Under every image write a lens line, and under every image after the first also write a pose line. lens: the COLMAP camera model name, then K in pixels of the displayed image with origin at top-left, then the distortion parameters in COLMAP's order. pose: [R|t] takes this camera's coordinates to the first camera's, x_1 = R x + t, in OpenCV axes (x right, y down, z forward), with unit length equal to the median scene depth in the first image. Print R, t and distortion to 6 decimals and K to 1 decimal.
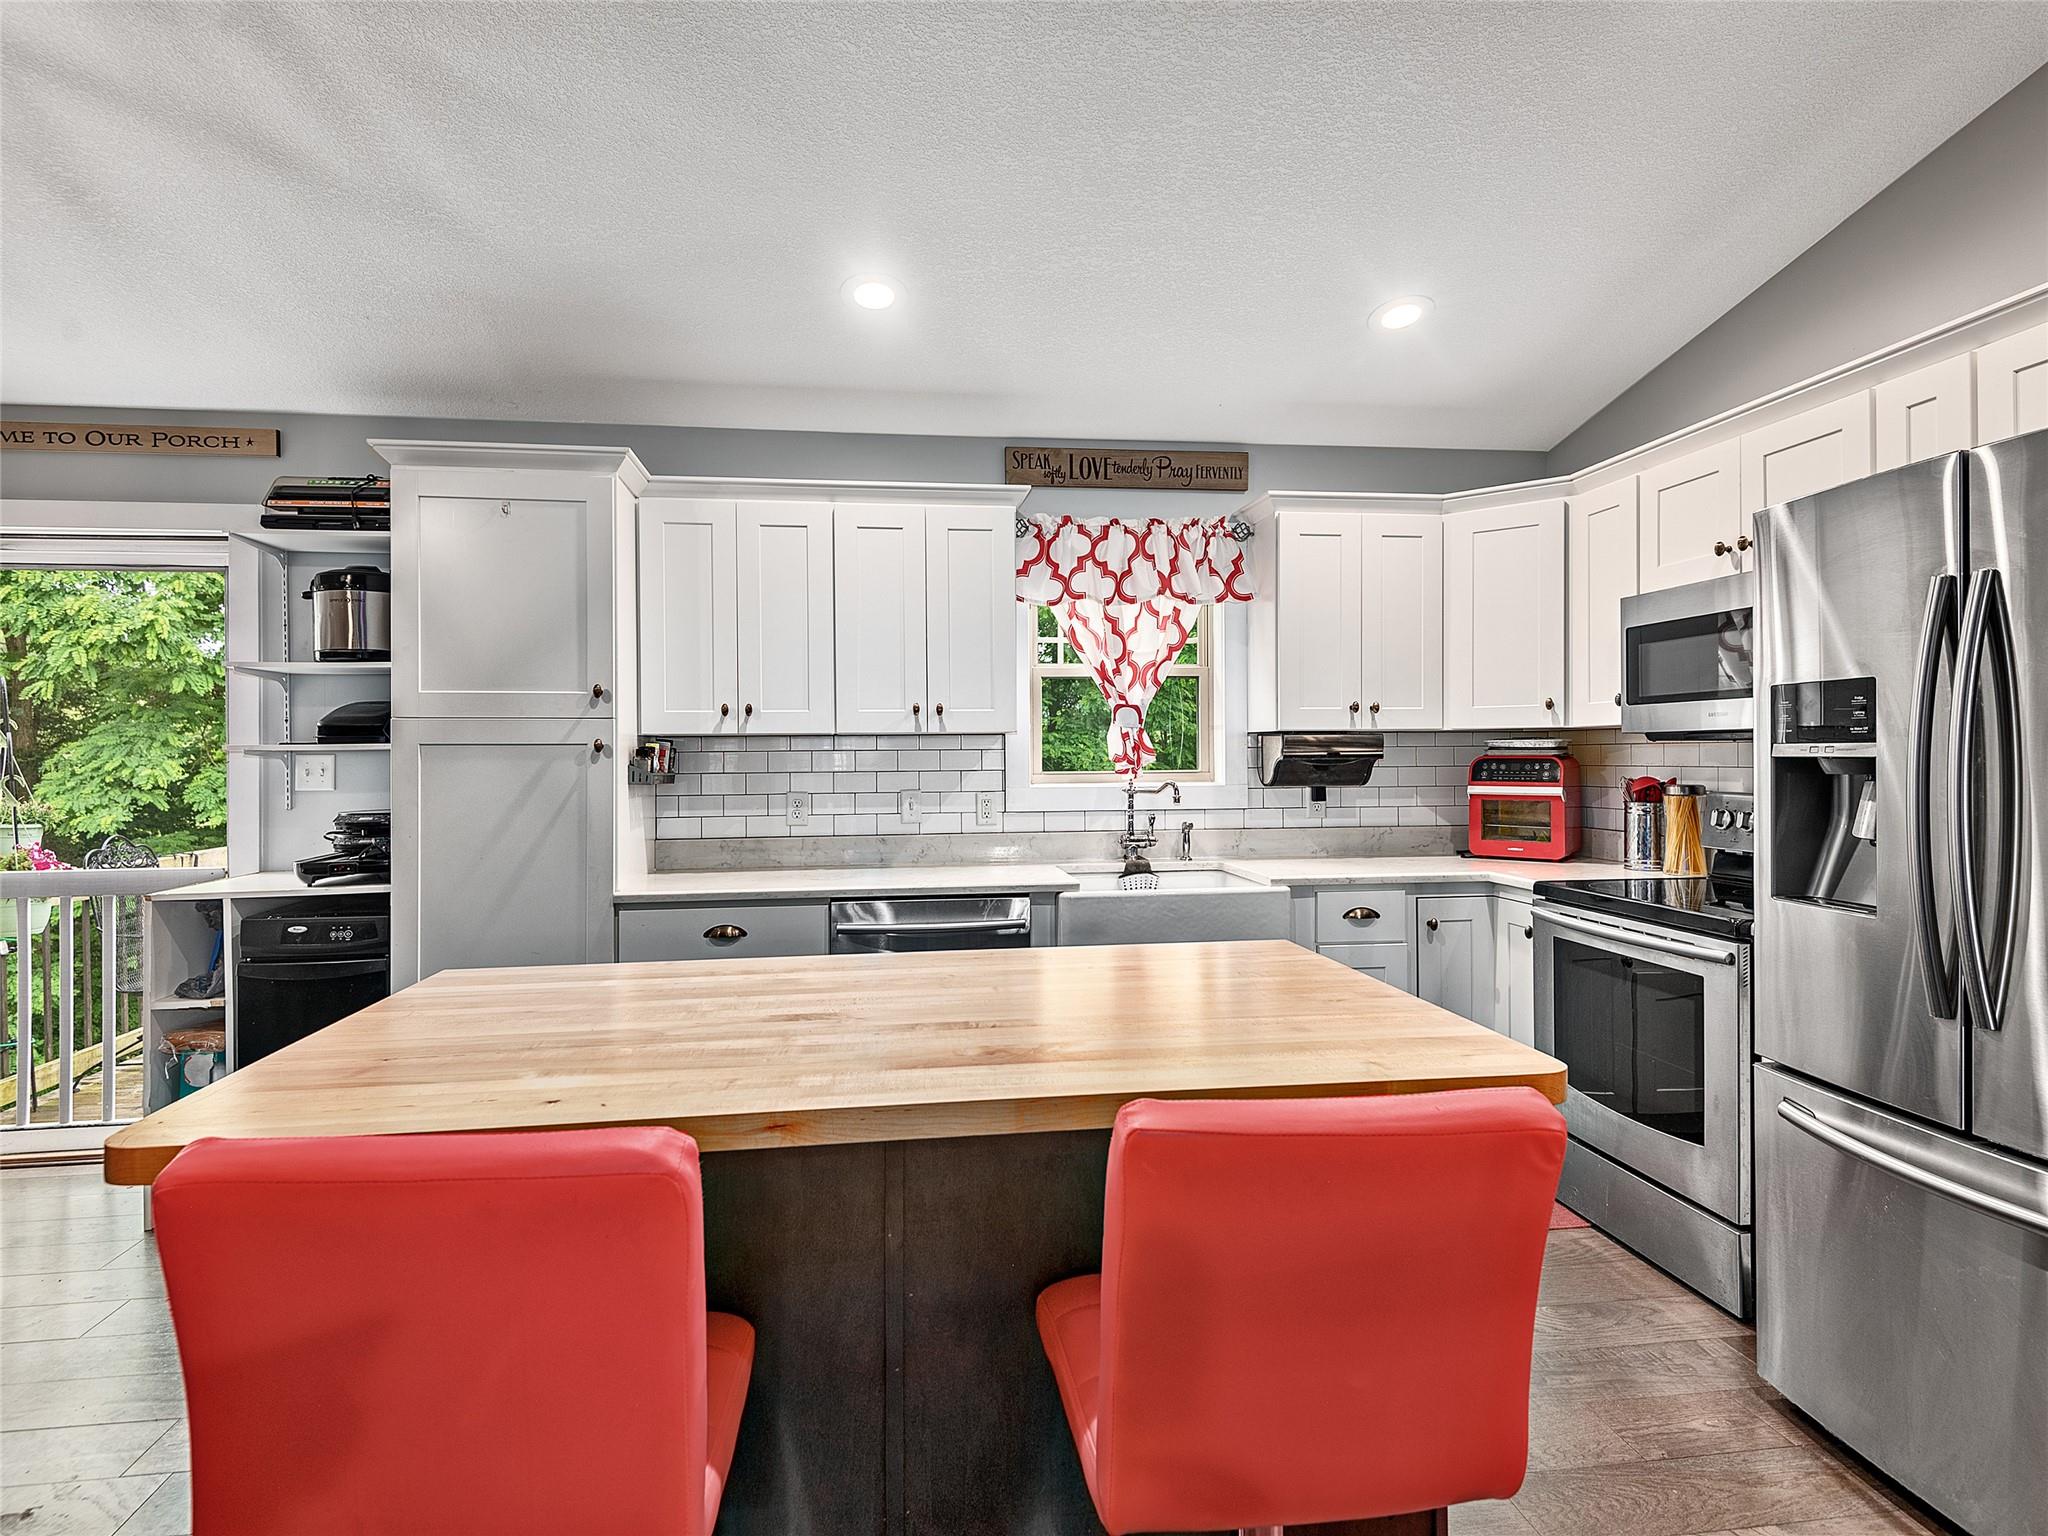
lens RADIAL K [[1051.4, 0, 1020.0], [0, 1051.4, 753.5], [0, 0, 1]] dist [-0.011506, -0.005033]
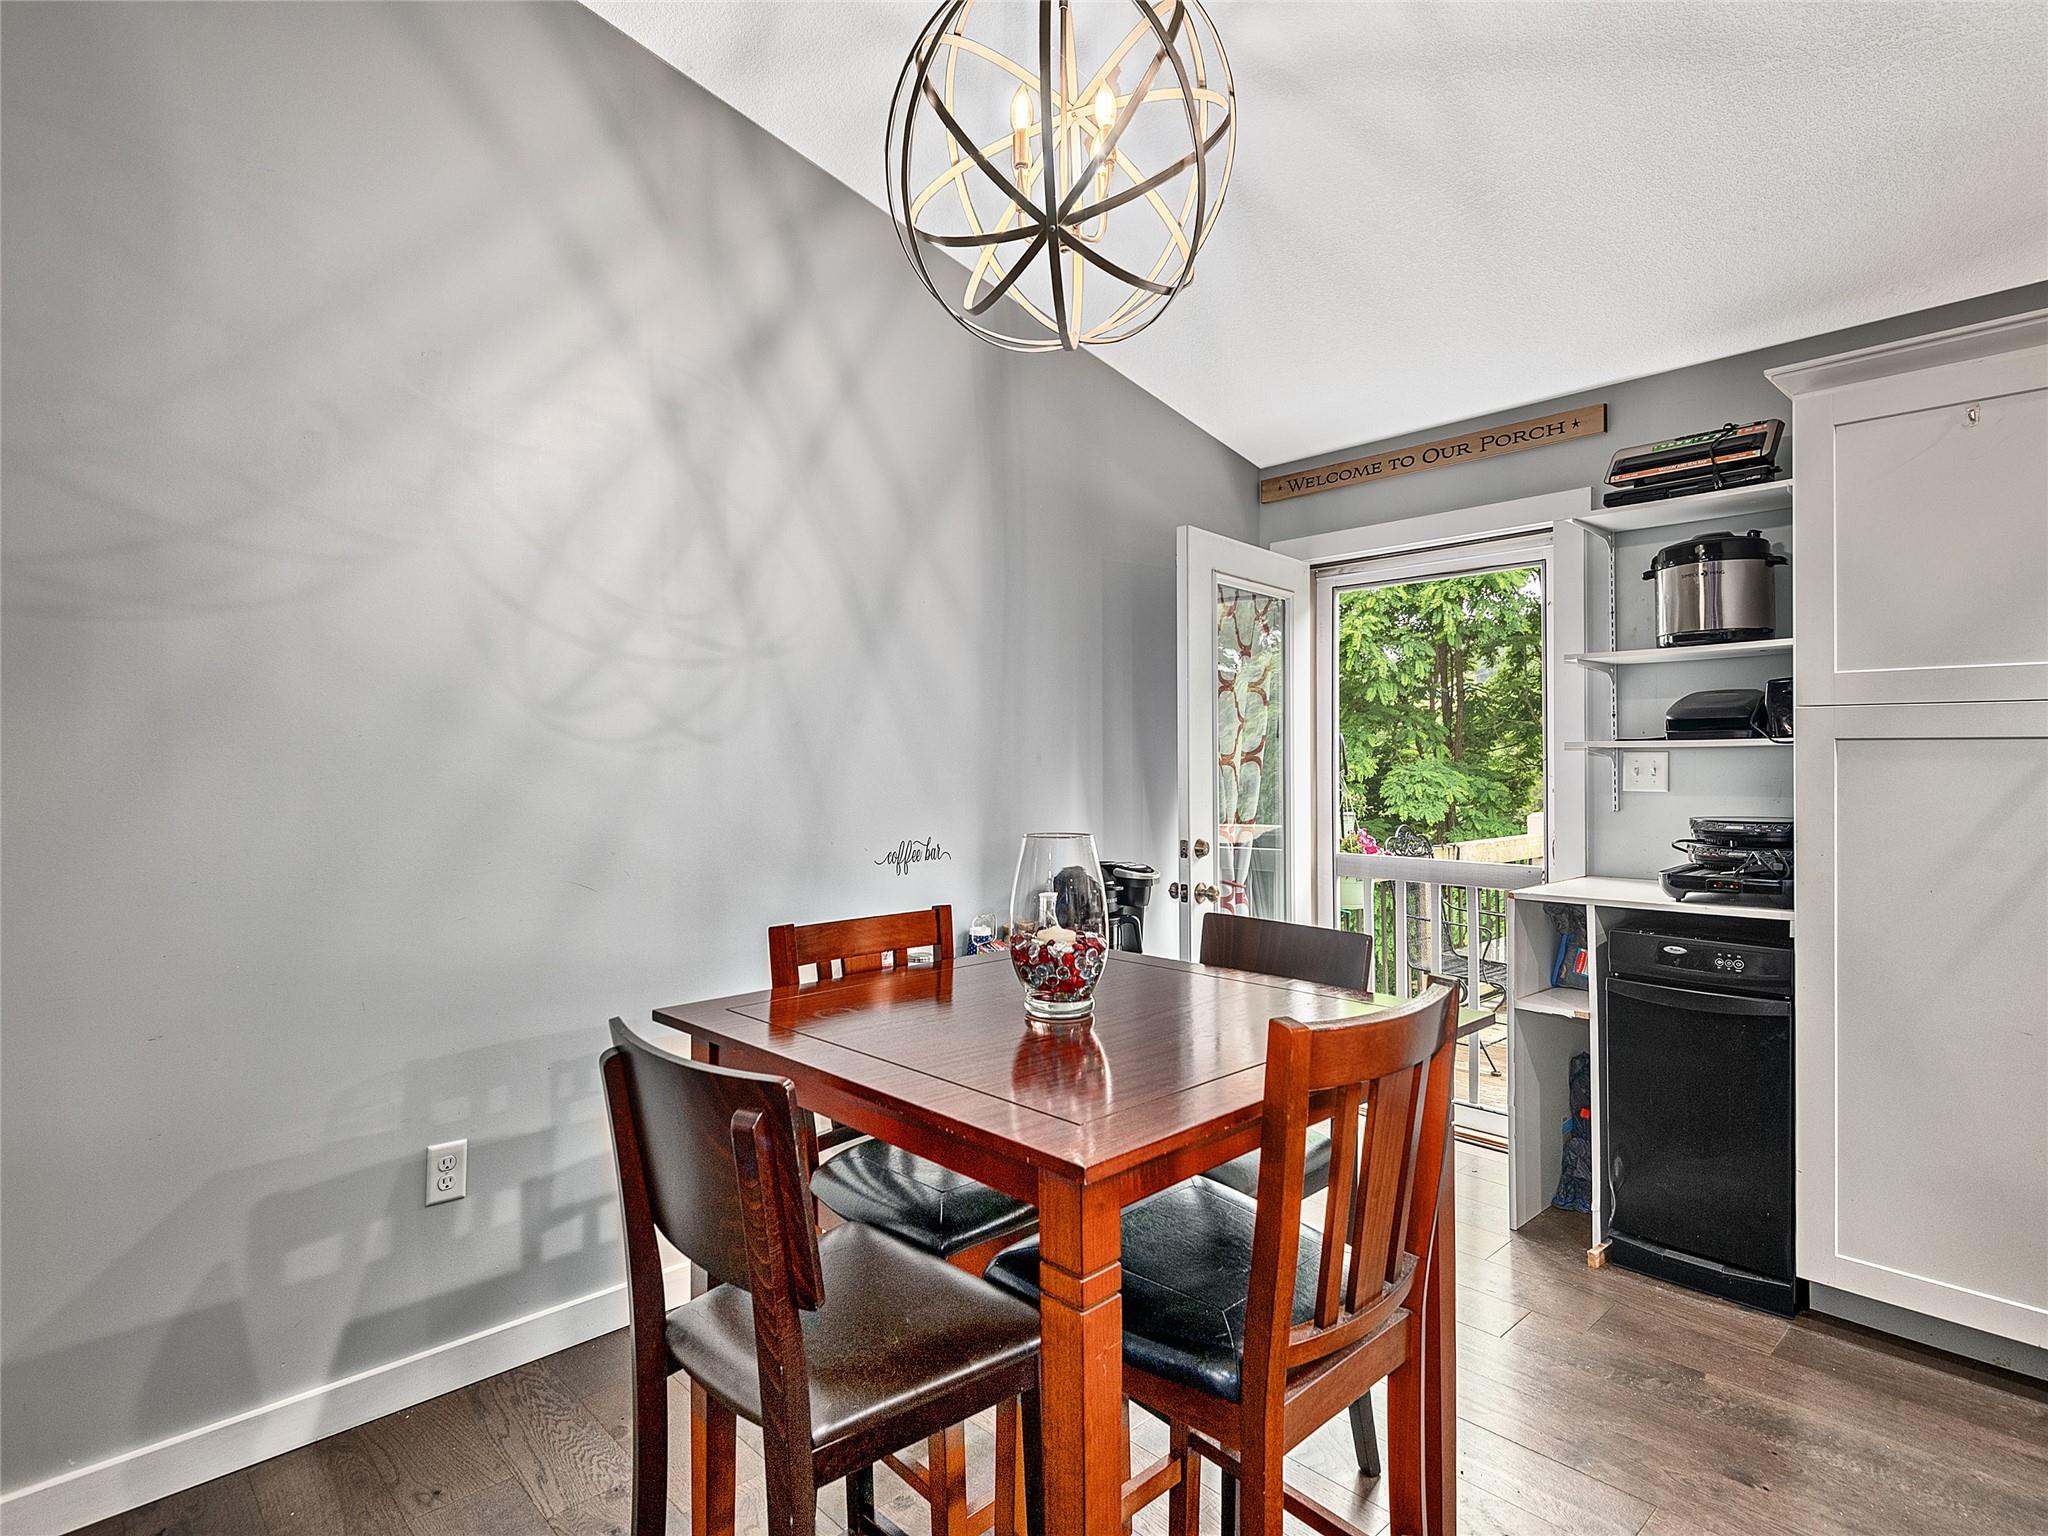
lens RADIAL K [[1051.4, 0, 1026.4], [0, 1051.4, 761.2], [0, 0, 1]] dist [-0.011506, -0.005033]
pose [[0.567106, 0.007871, -0.823607, -0.231690], [-0.001810, 0.999964, 0.008309, 0.002514], [0.823643, -0.003221, 0.567100, 0.041991]]
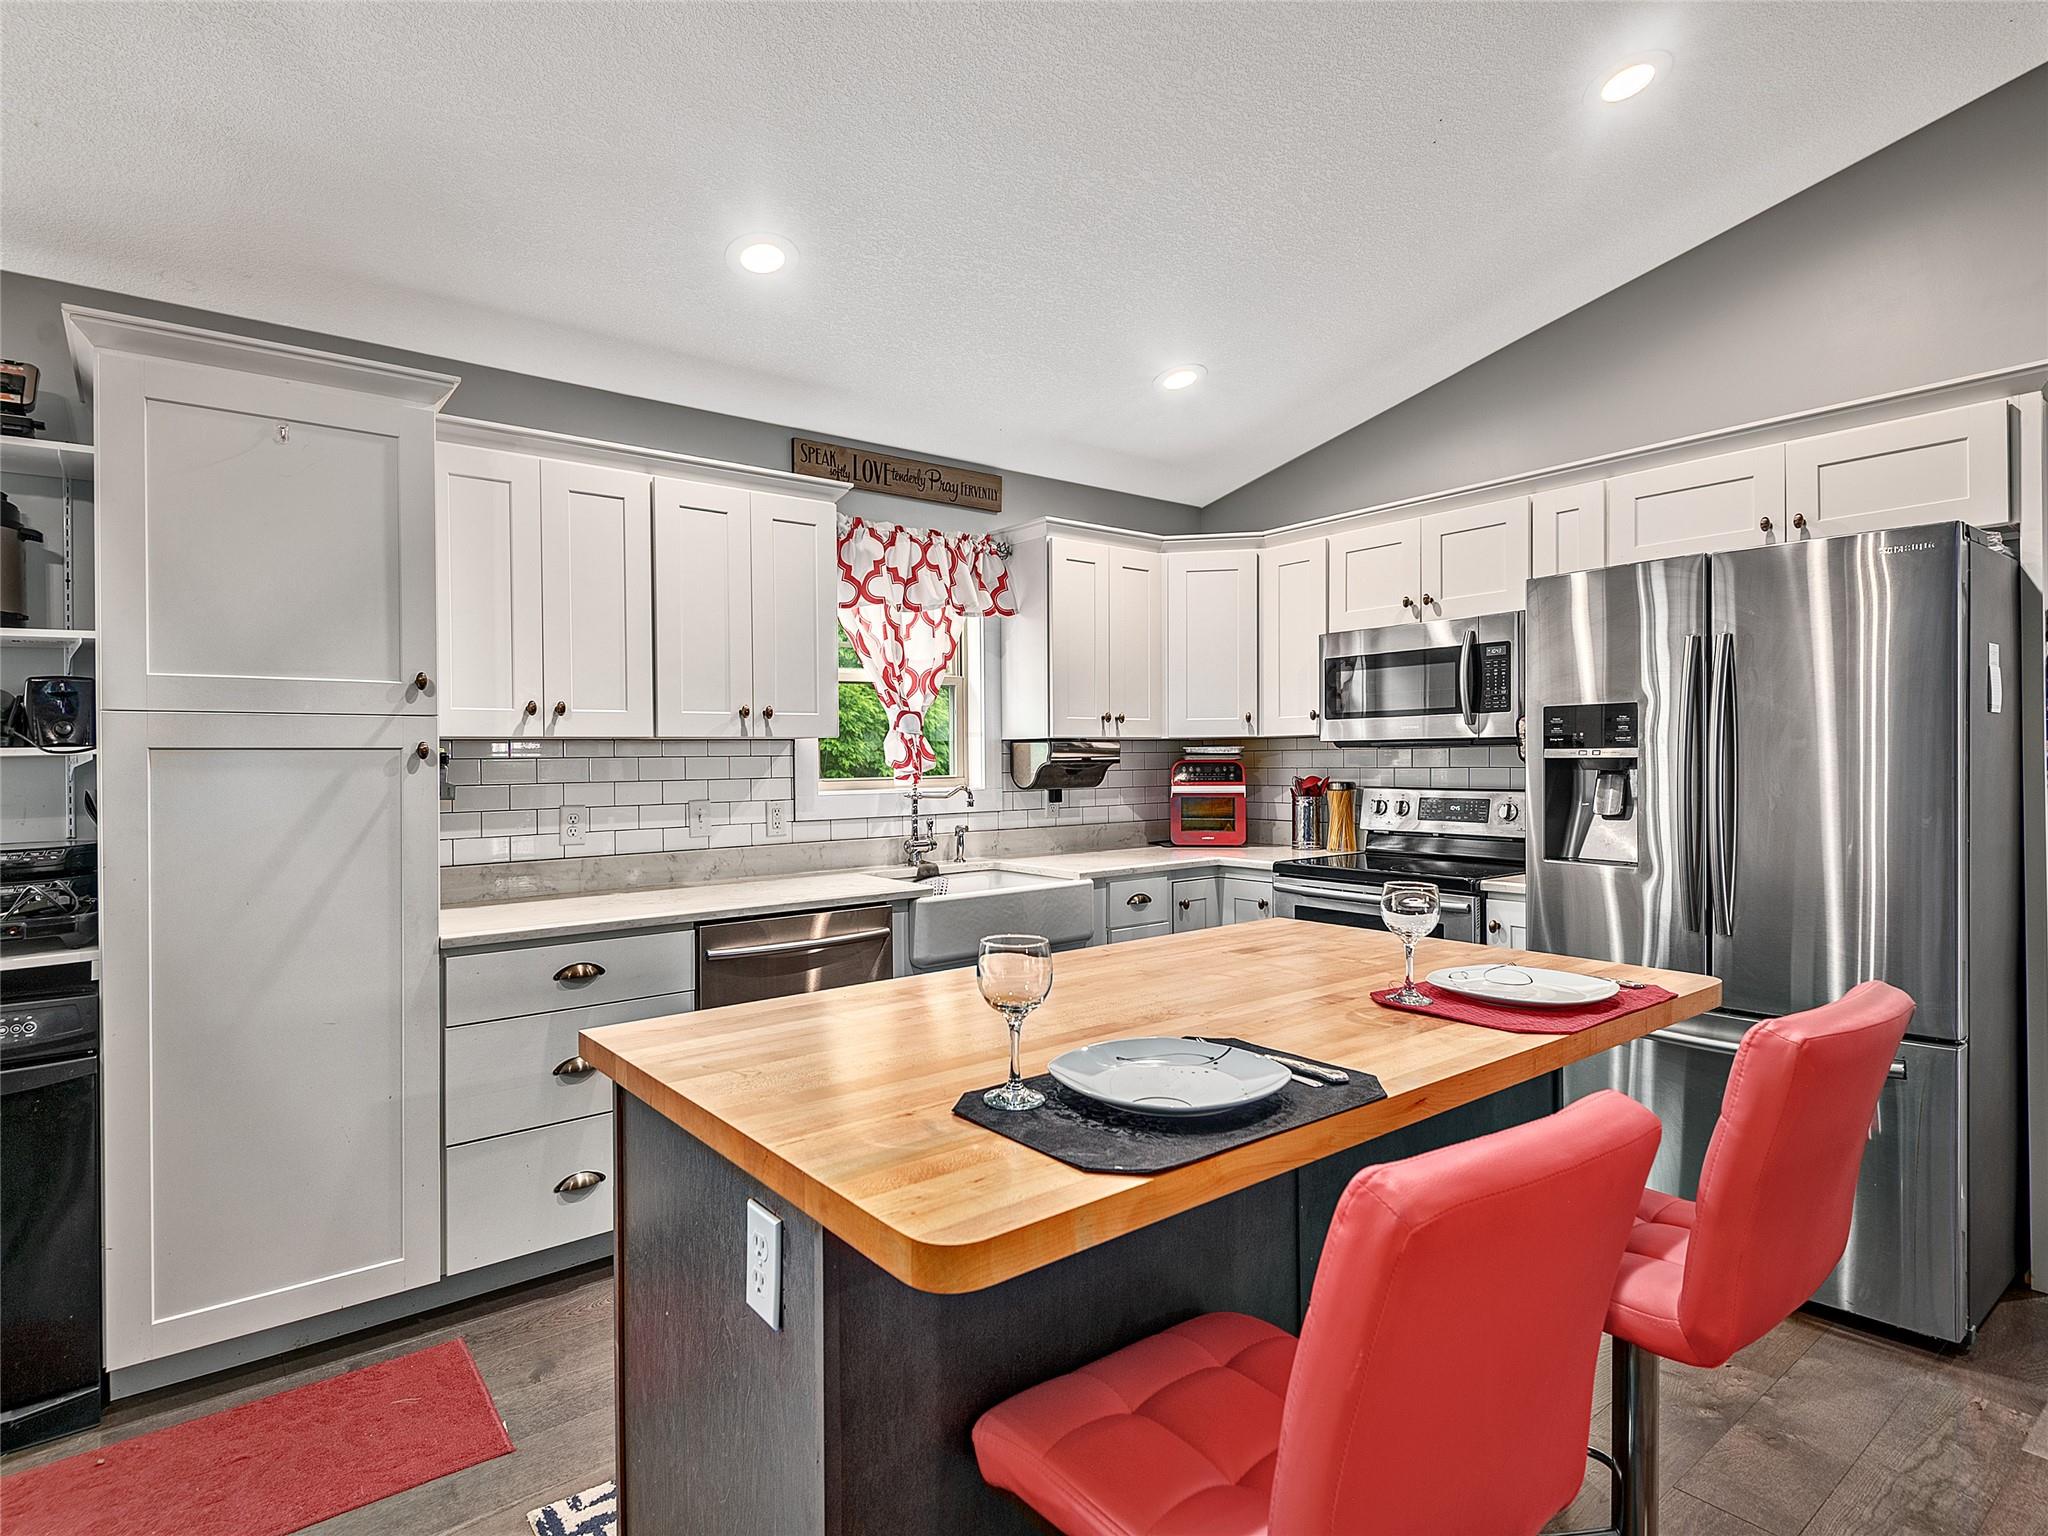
lens RADIAL K [[1051.4, 0, 1019.1], [0, 1051.4, 762.5], [0, 0, 1]] dist [-0.011506, -0.005033]
pose [[0.866086, -0.004748, 0.499873, -0.352347], [0.005063, 0.999987, 0.000727, 0.003138], [-0.499870, 0.001901, 0.866098, 0.082691]]
